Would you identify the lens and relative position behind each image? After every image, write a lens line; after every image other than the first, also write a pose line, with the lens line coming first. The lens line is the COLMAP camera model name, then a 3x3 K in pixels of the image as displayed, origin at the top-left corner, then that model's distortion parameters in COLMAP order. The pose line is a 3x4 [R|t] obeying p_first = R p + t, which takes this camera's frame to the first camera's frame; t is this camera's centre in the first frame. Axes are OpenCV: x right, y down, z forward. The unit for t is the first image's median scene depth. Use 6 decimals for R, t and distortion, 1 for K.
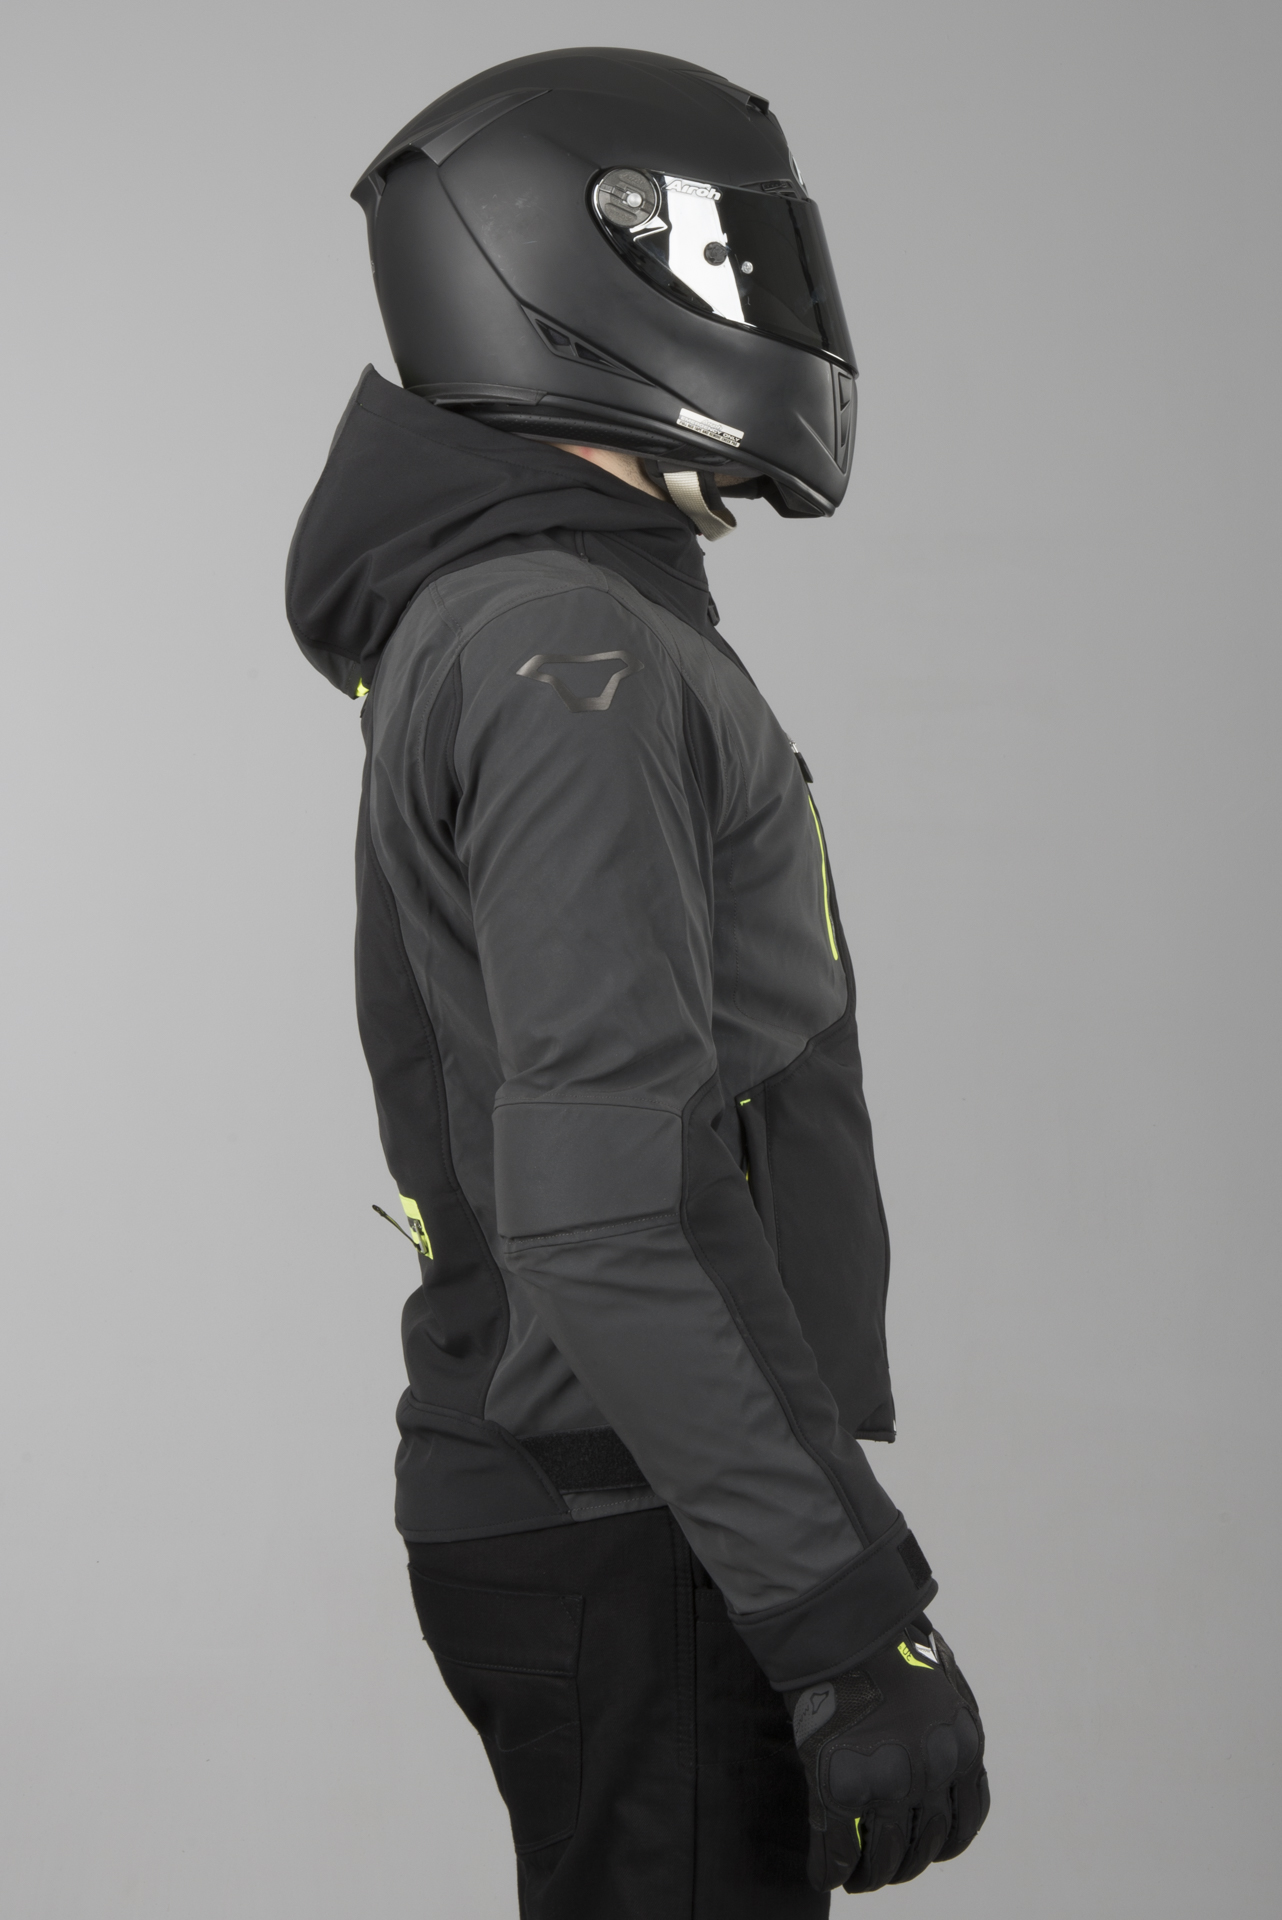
lens RADIAL K [[2653.6, 0, 641.0], [0, 2653.6, 960.0], [0, 0, 1]] dist [-0.224531, 0.024456]
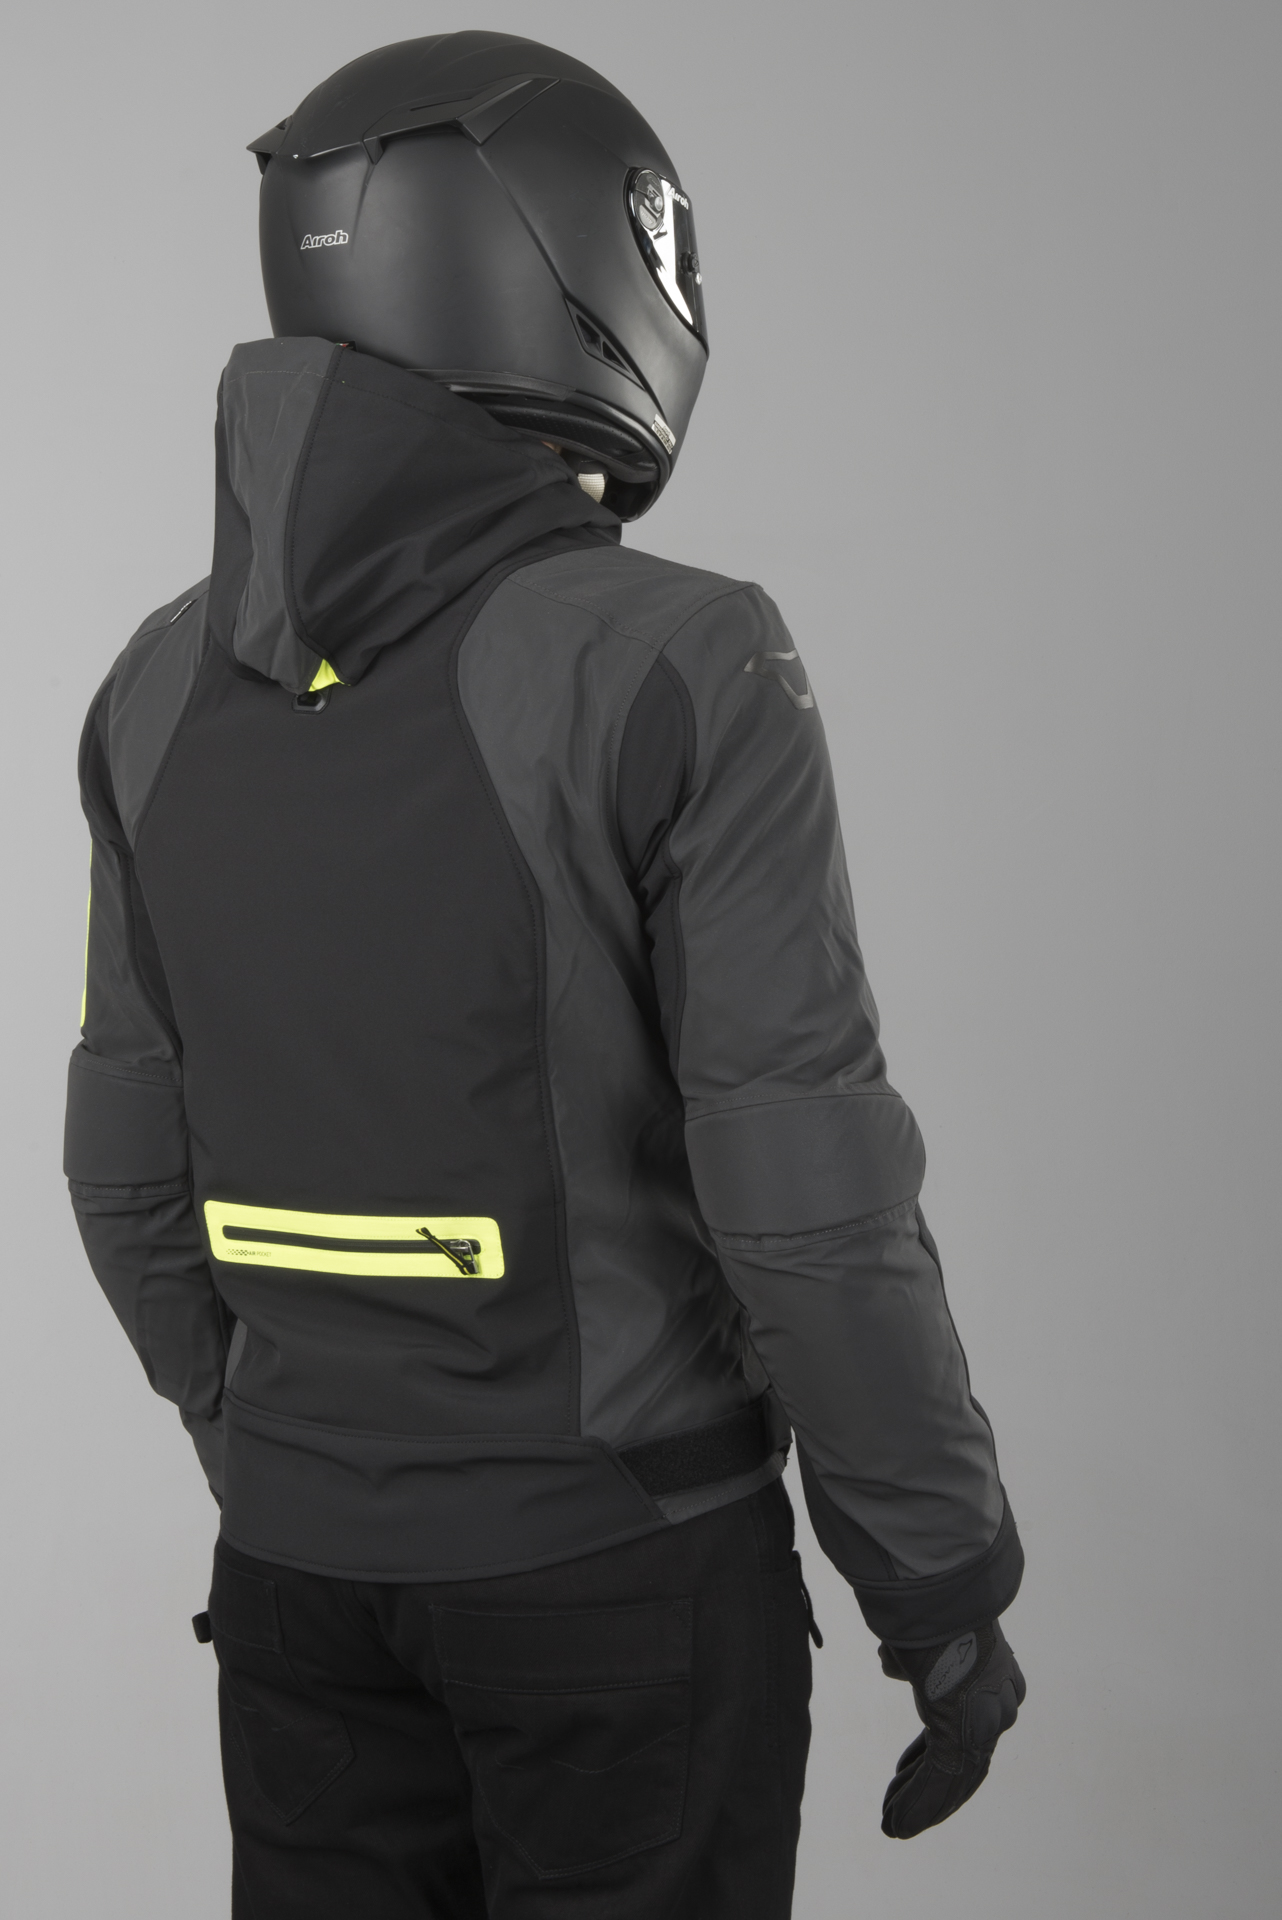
lens RADIAL K [[2653.6, 0, 641.0], [0, 2653.6, 960.0], [0, 0, 1]] dist [-0.224531, 0.024456]
pose [[0.836555, -0.033182, 0.546877, -0.599890], [0.037841, 0.999280, 0.002745, -0.003910], [-0.546574, 0.018398, 0.837209, 0.175996]]
